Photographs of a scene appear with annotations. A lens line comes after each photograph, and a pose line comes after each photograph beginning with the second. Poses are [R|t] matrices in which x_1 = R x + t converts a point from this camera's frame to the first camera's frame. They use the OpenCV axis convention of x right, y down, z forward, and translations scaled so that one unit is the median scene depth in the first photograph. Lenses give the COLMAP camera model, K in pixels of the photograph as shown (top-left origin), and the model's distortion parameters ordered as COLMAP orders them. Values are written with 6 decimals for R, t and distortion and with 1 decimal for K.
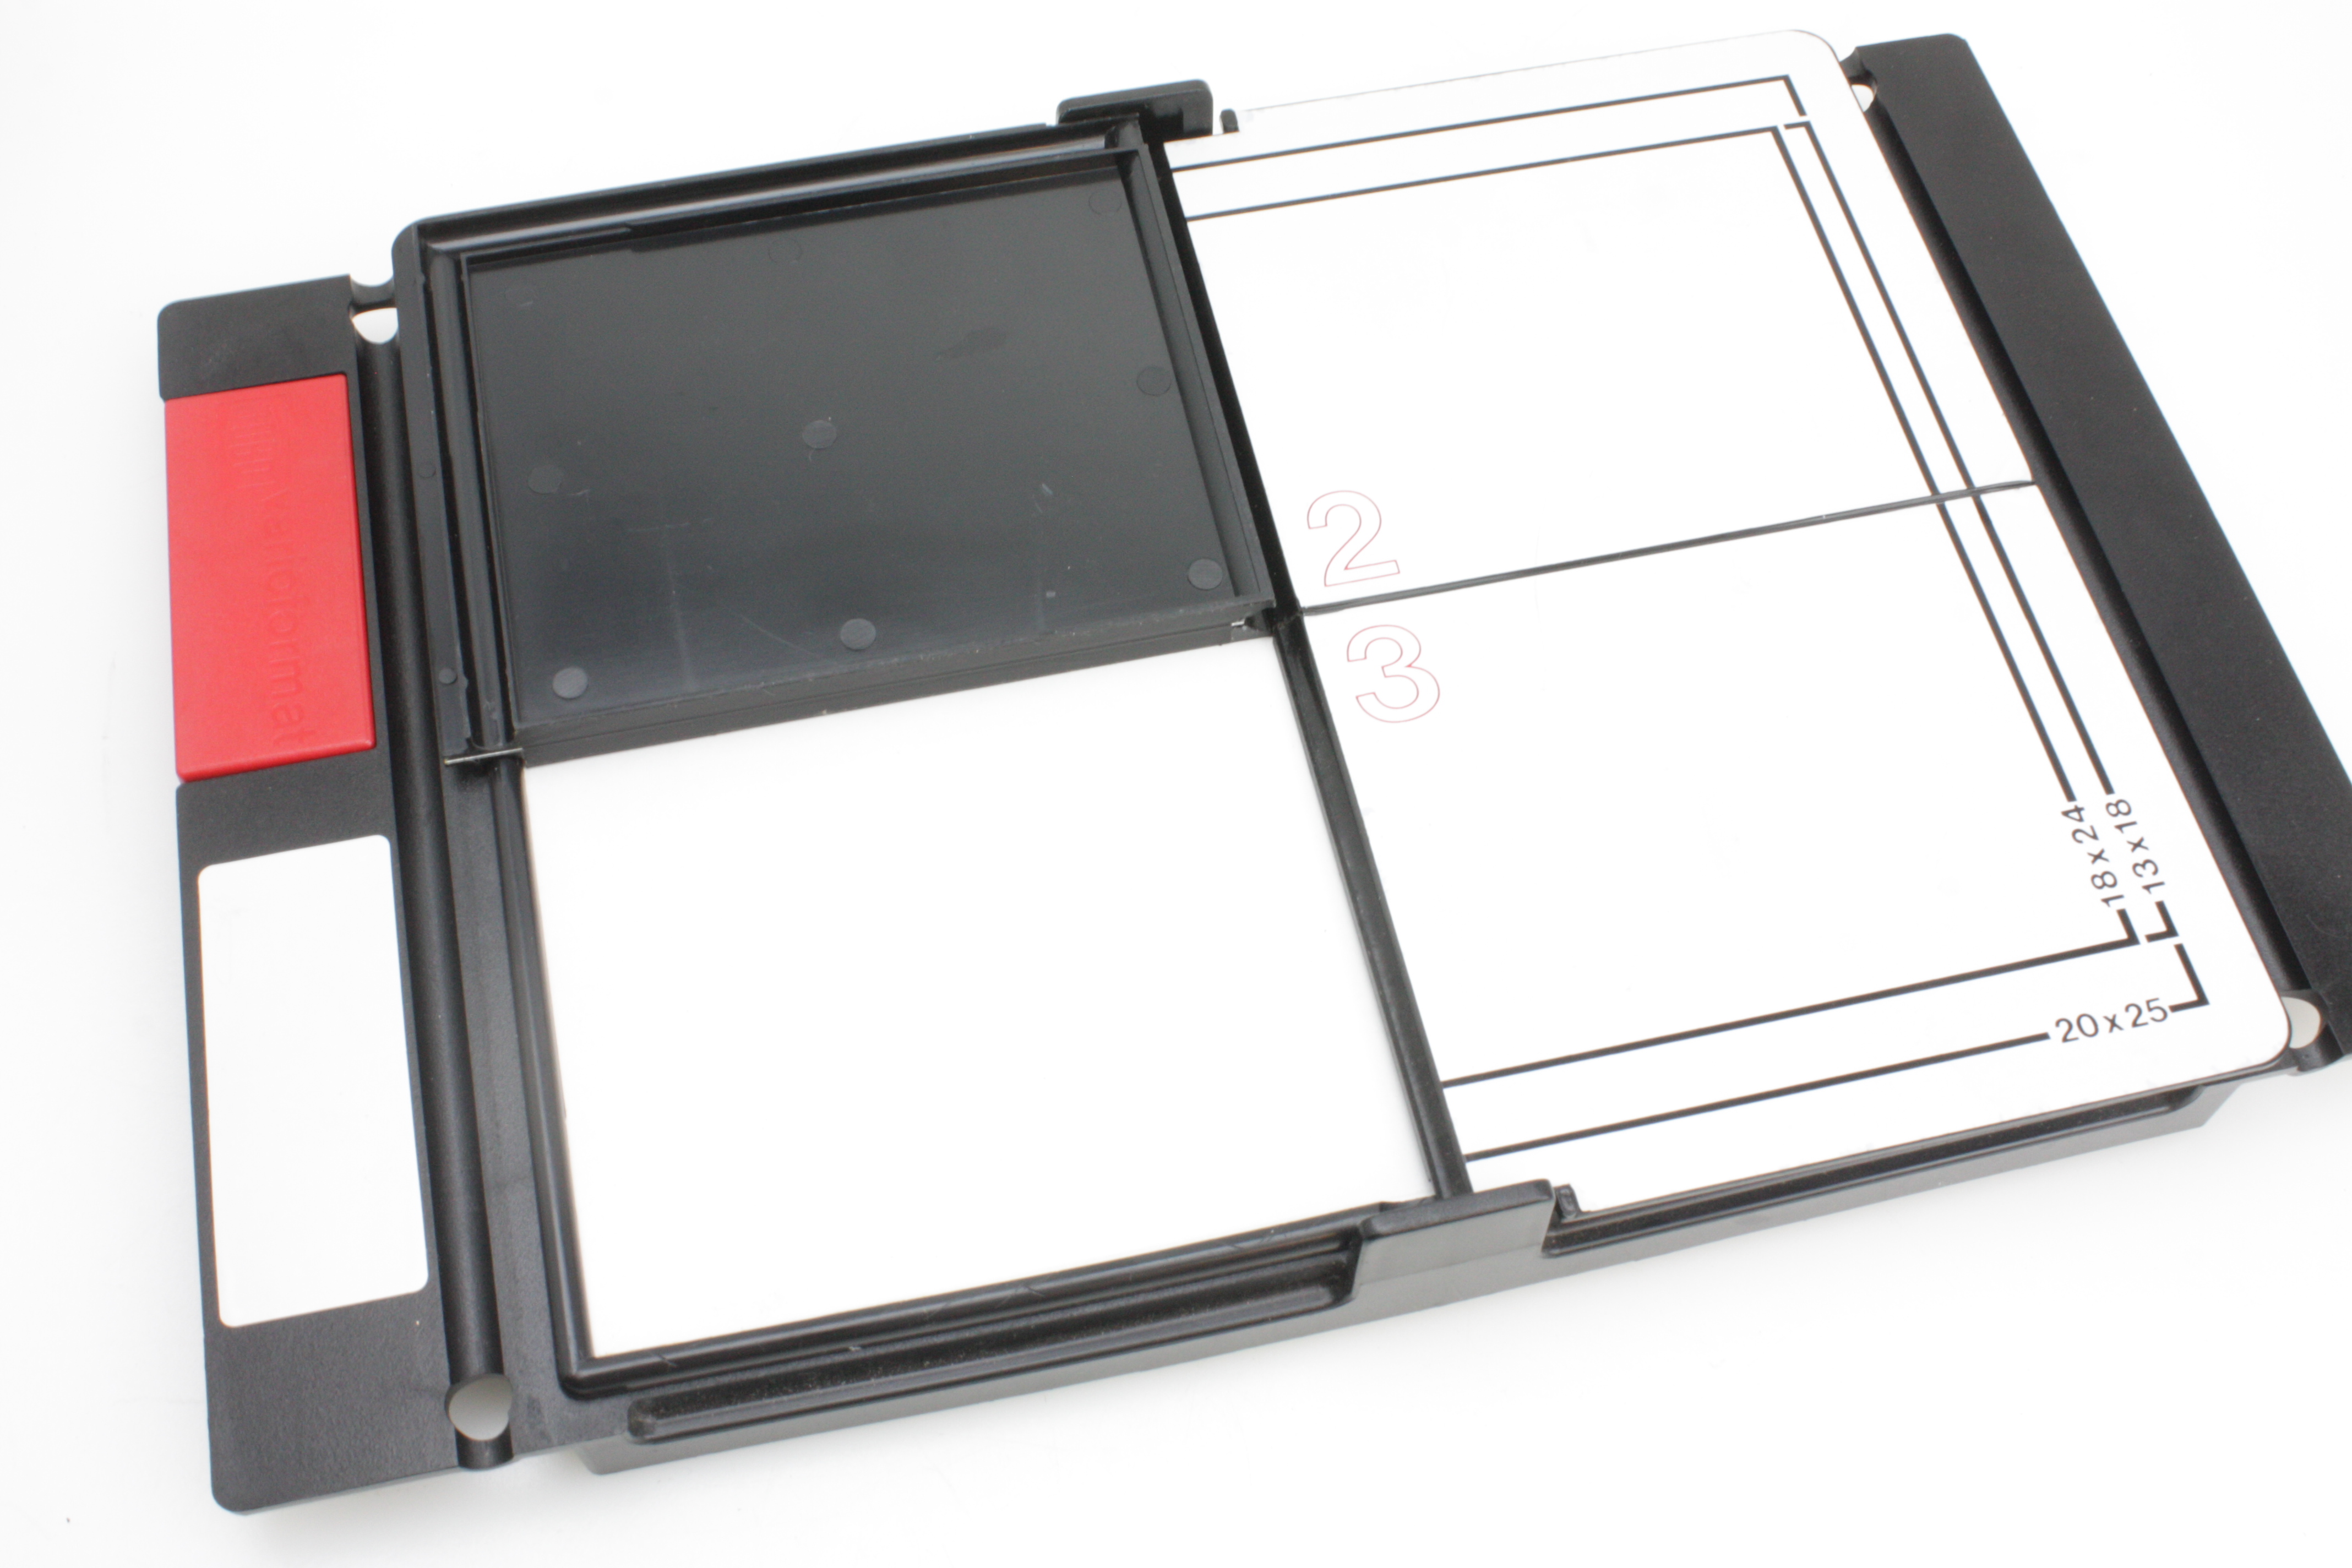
lens RADIAL K [[2745.6, 0, 1176.0], [0, 2745.6, 784.0], [0, 0, 1]] dist [0.024211, 0.021134]
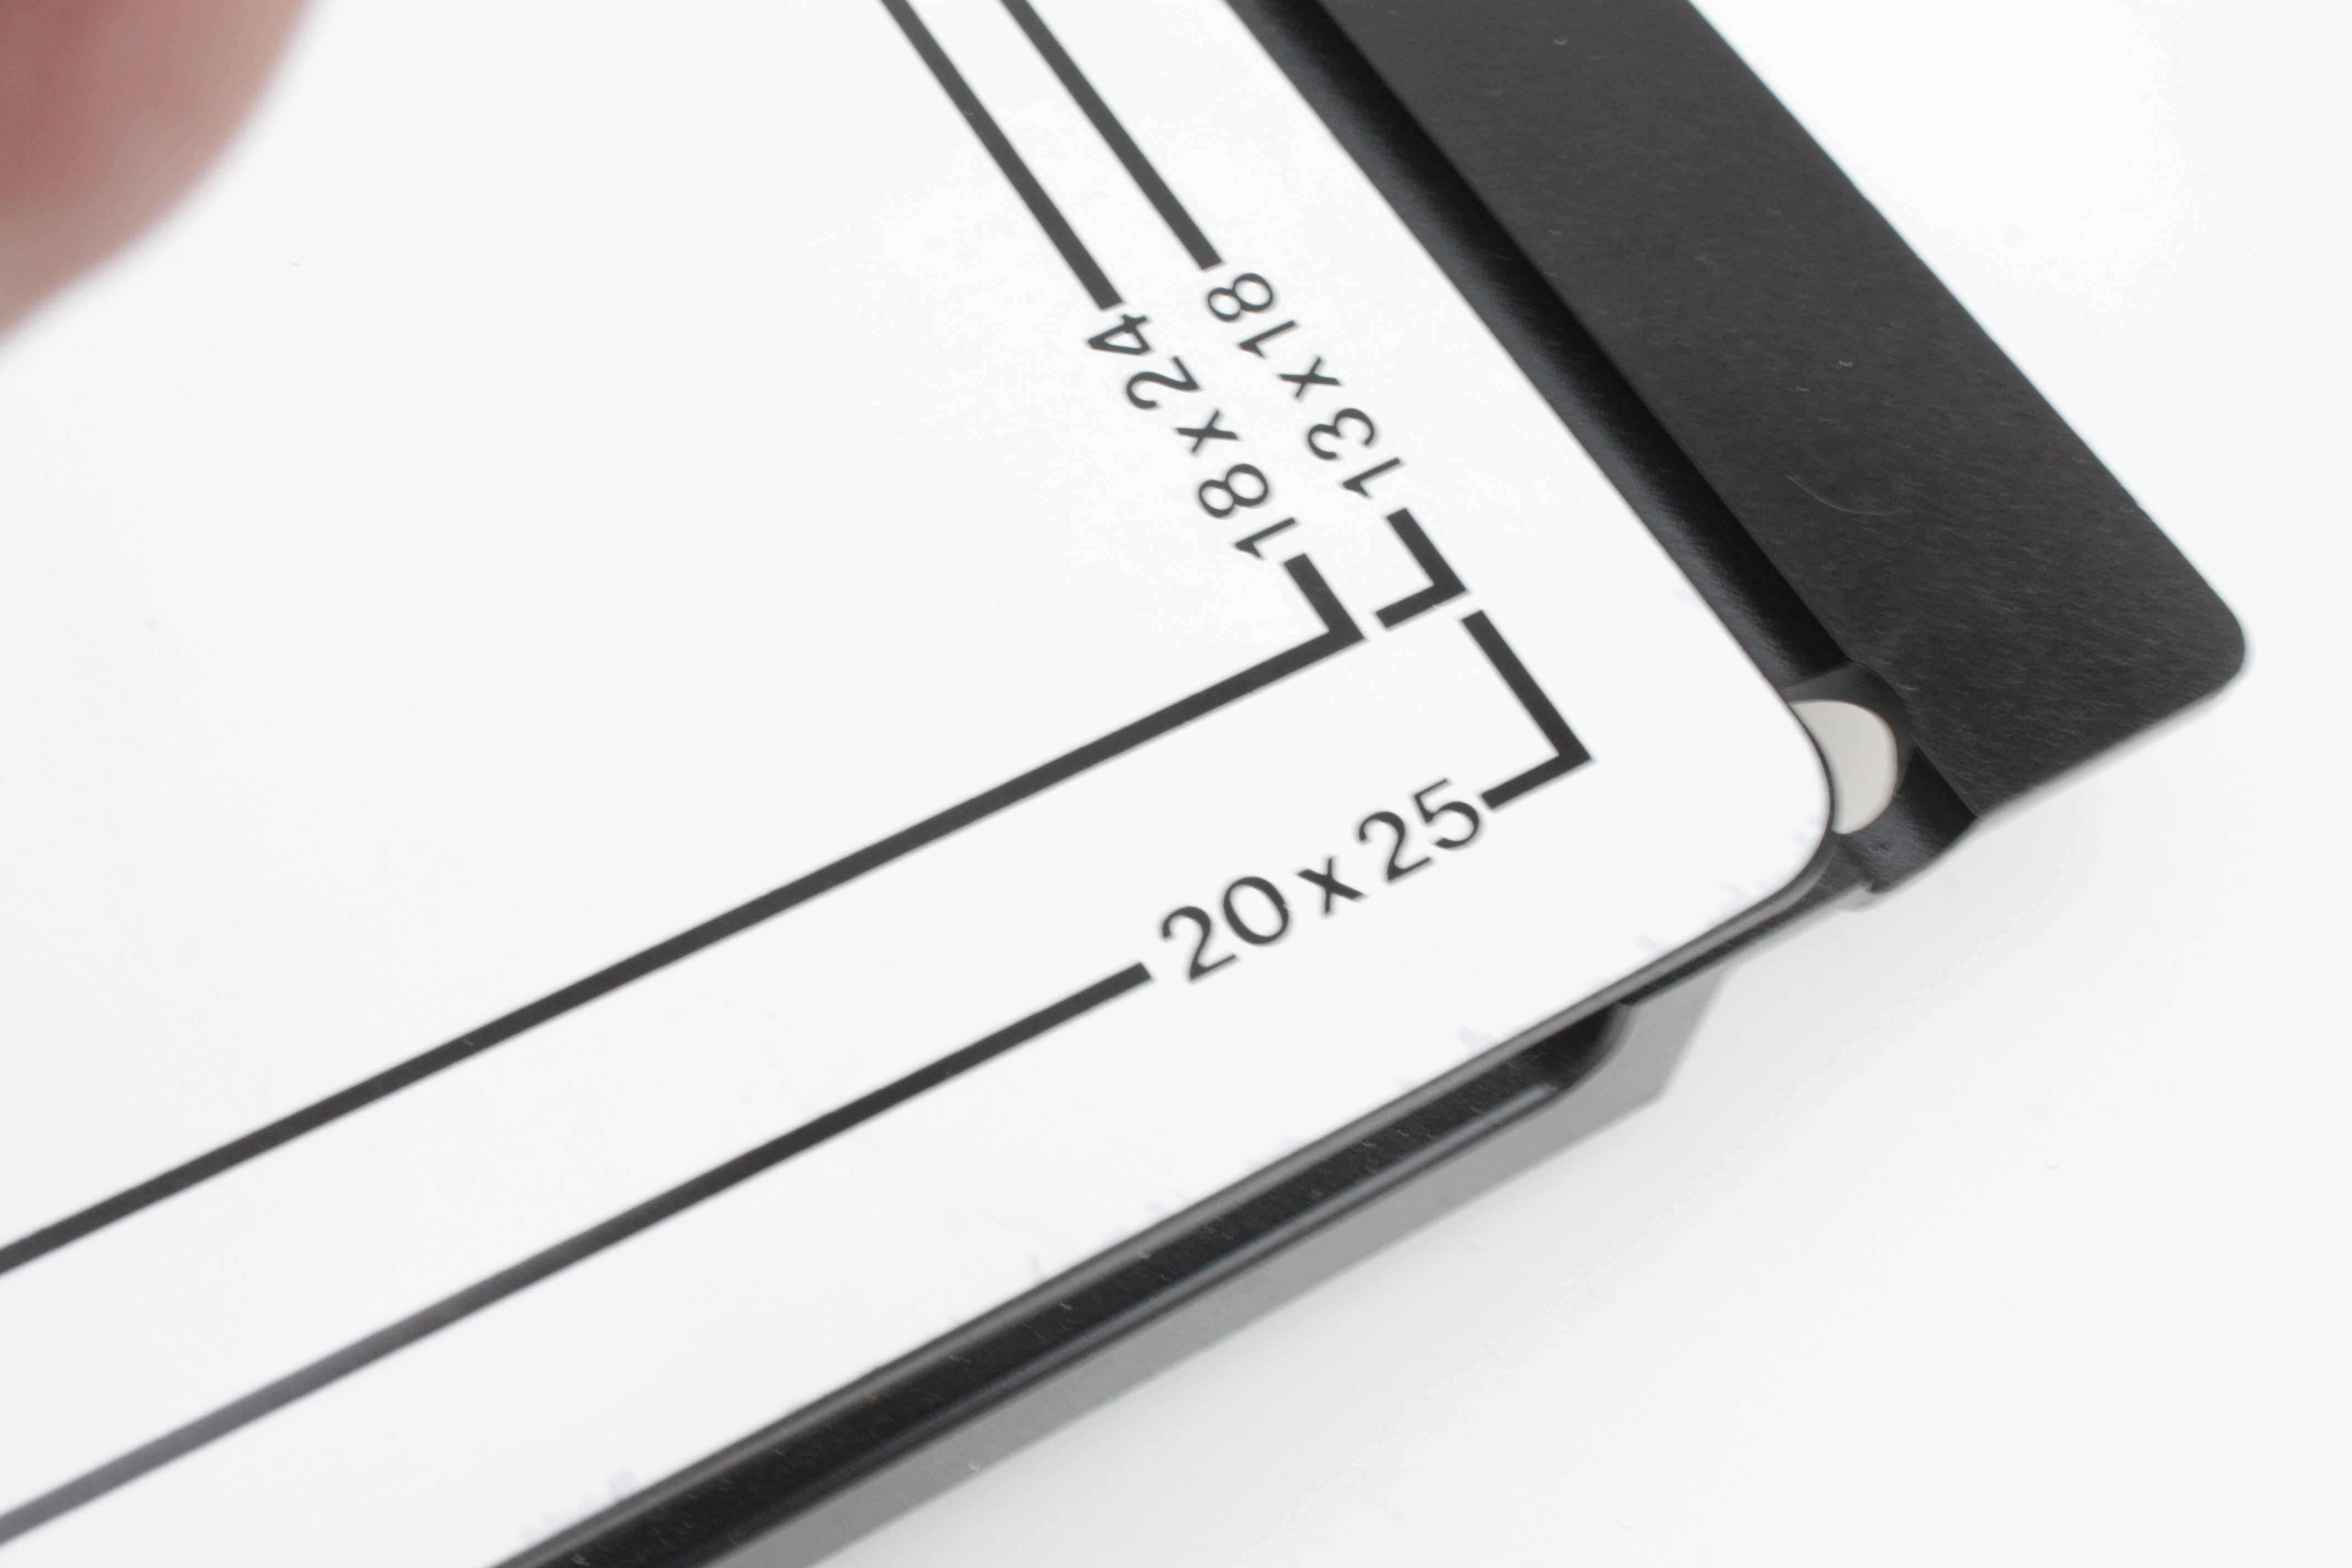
lens RADIAL K [[3091.7, 0, 1176.0], [0, 3091.7, 784.0], [0, 0, 1]] dist [-0.019984, -0.012169]
pose [[0.952539, -0.239944, 0.187339, 0.248896], [0.243222, 0.969954, 0.005634, 0.066560], [-0.183062, 0.040198, 0.982279, 0.623115]]
